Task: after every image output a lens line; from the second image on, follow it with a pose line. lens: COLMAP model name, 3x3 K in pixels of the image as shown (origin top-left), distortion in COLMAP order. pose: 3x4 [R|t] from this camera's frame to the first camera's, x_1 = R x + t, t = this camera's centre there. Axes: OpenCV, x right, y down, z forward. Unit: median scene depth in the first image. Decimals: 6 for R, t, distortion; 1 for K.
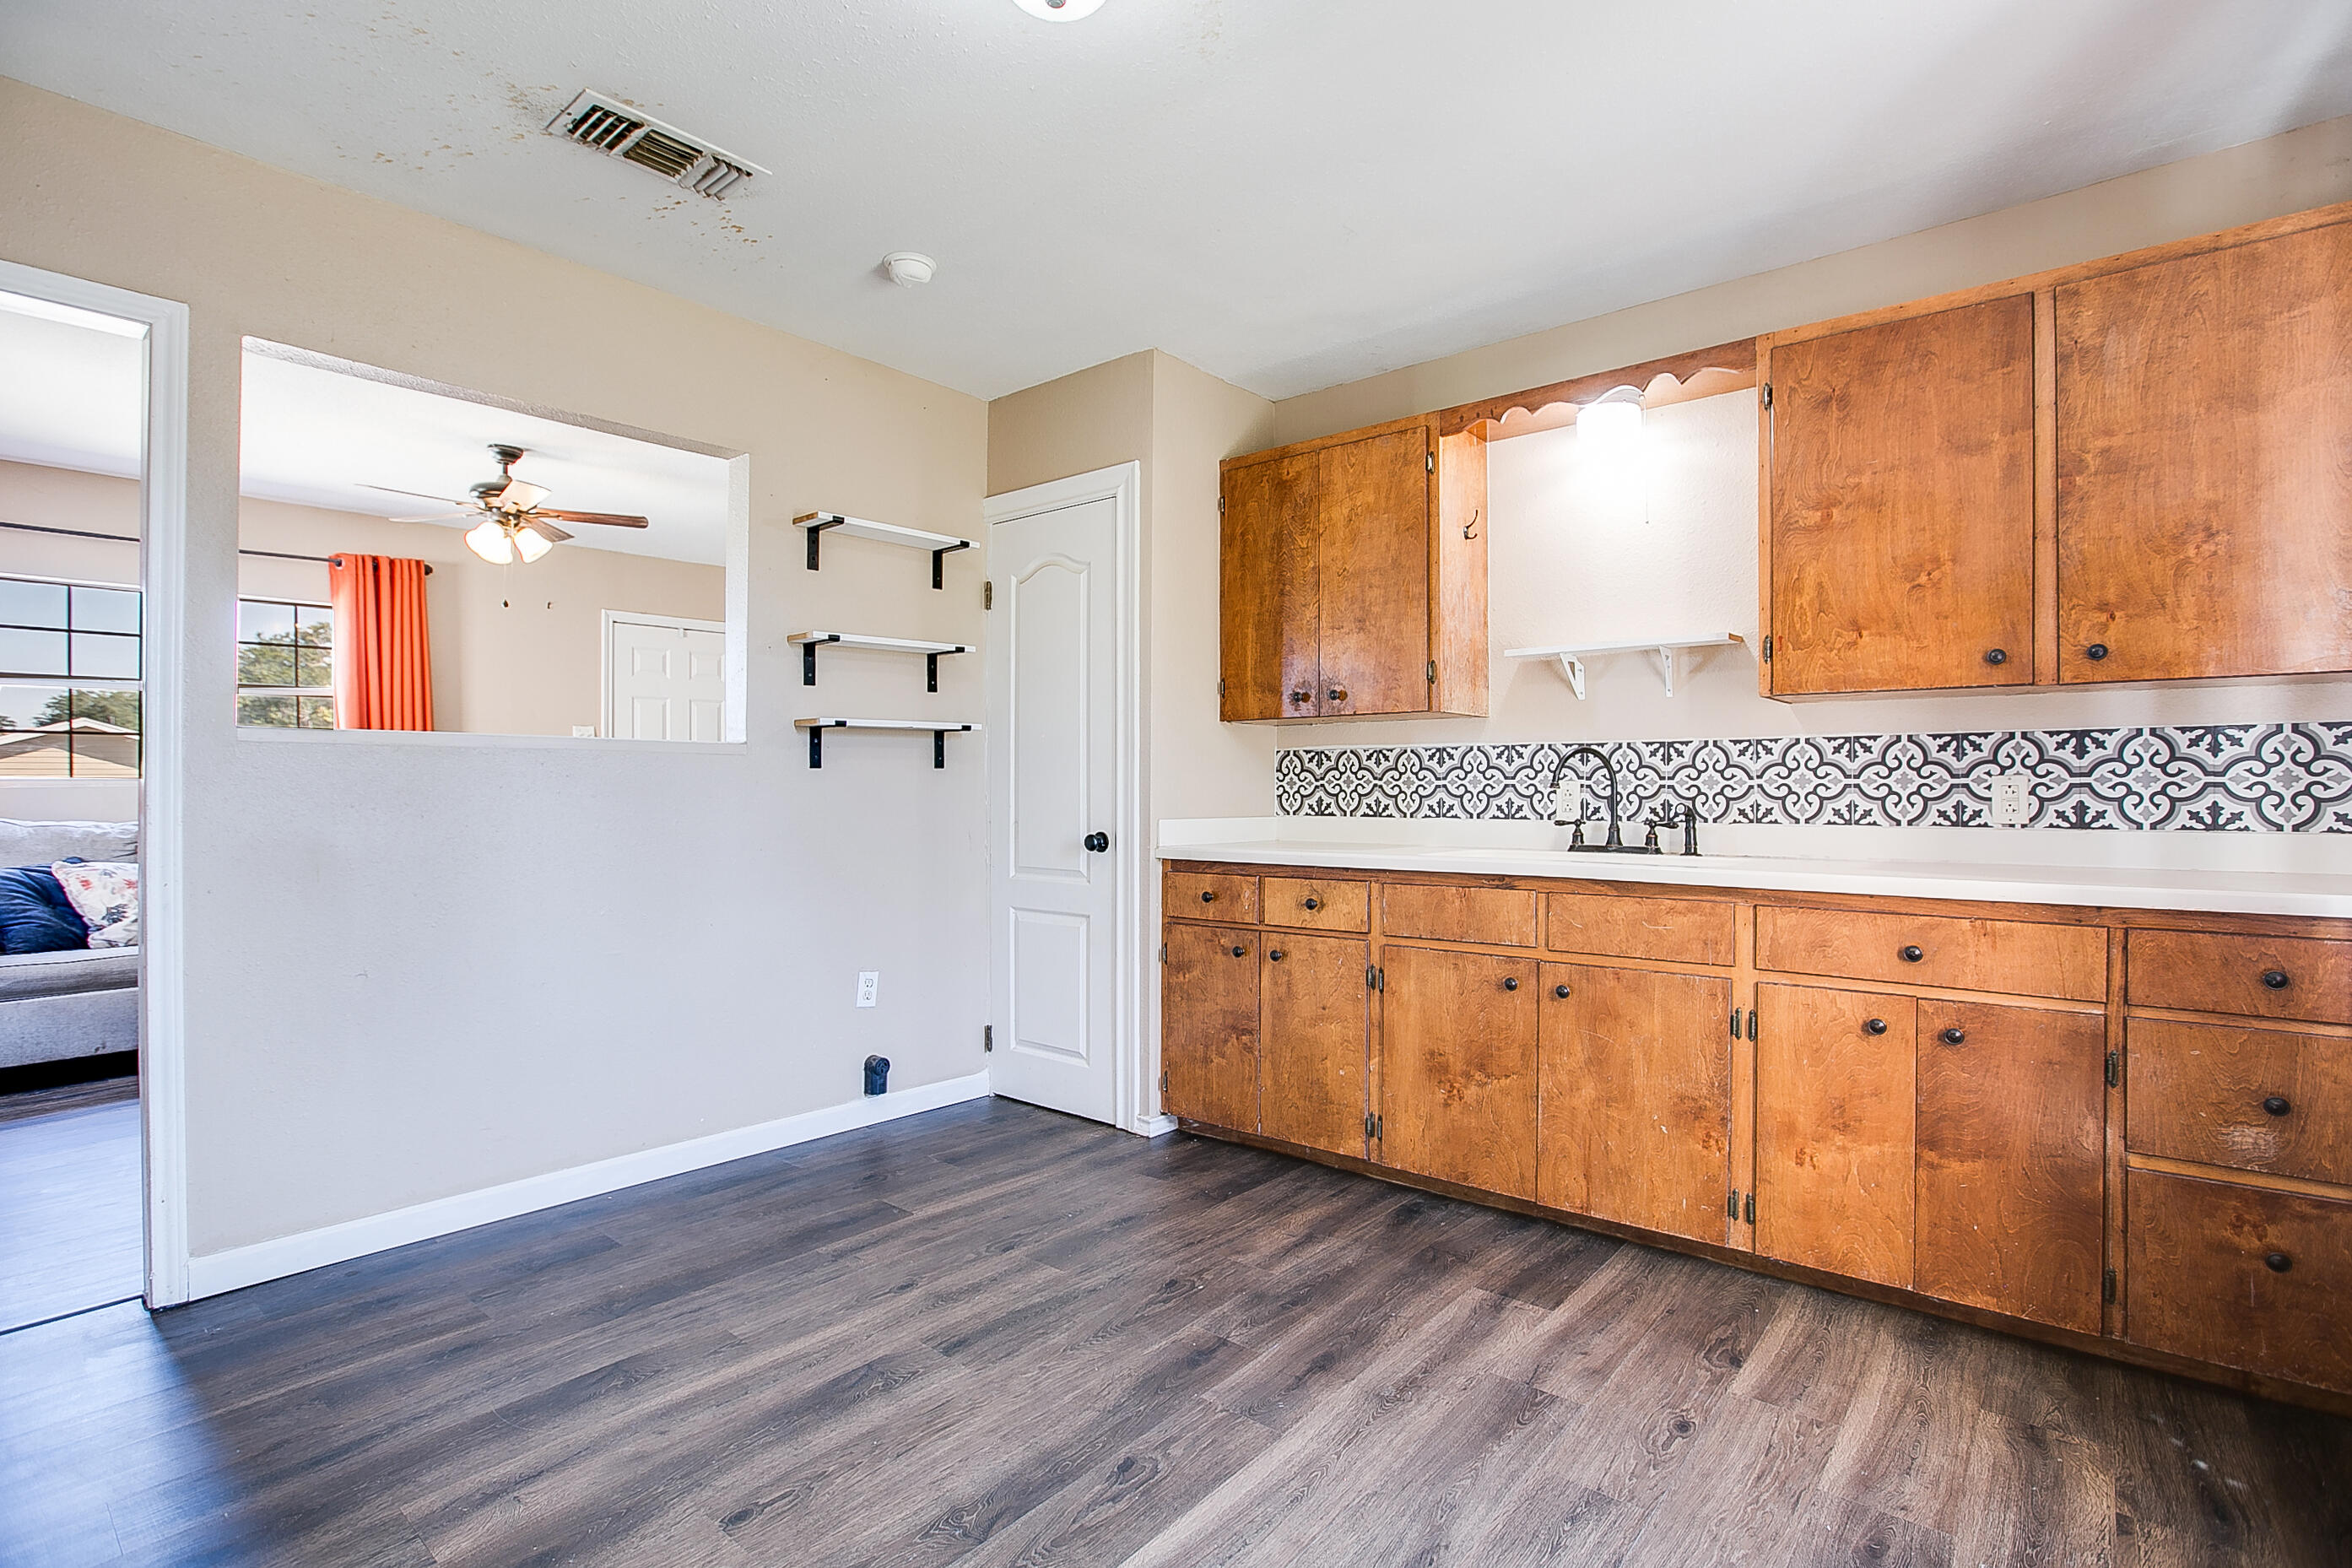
lens RADIAL K [[1114.3, 0, 1139.6], [0, 1114.3, 793.8], [0, 0, 1]] dist [-0.041880, 0.009295]
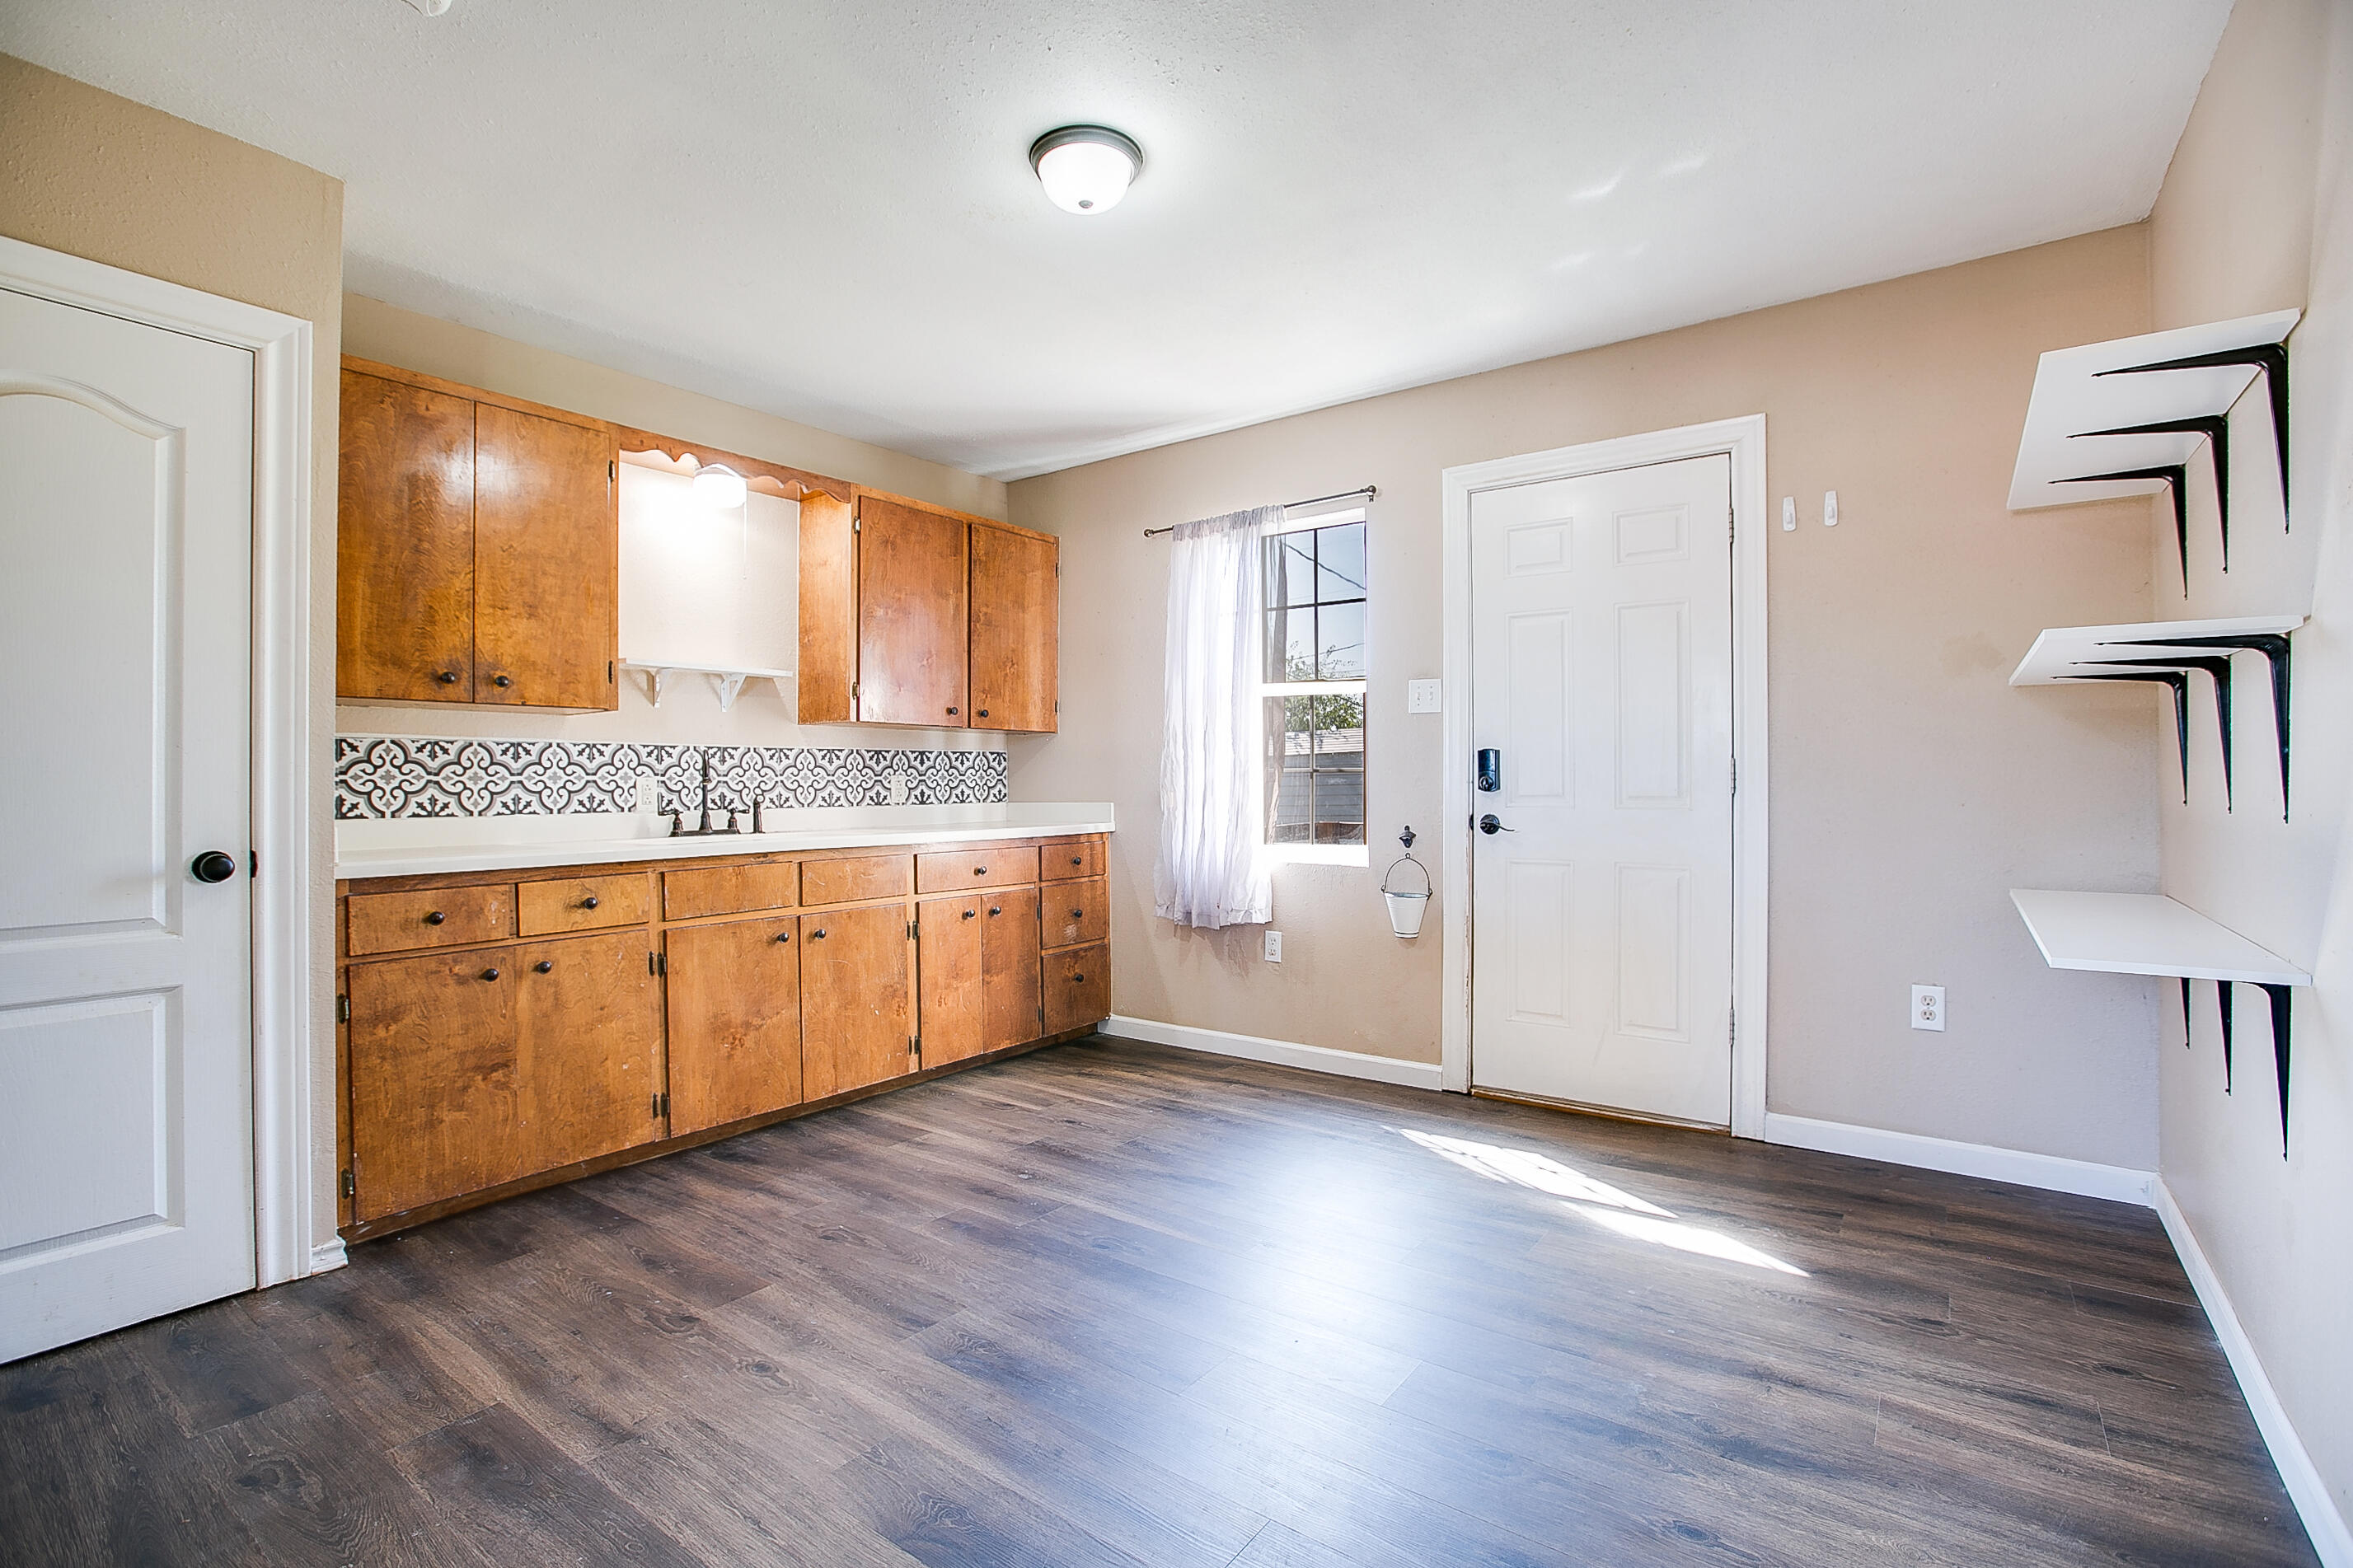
lens RADIAL K [[1114.6, 0, 1175.1], [0, 1114.6, 781.2], [0, 0, 1]] dist [-0.041880, 0.009295]
pose [[-0.088144, 0.000275, 0.996108, -0.870530], [0.009087, 0.999959, 0.000528, -0.003259], [-0.996066, 0.009098, -0.088143, 0.604011]]
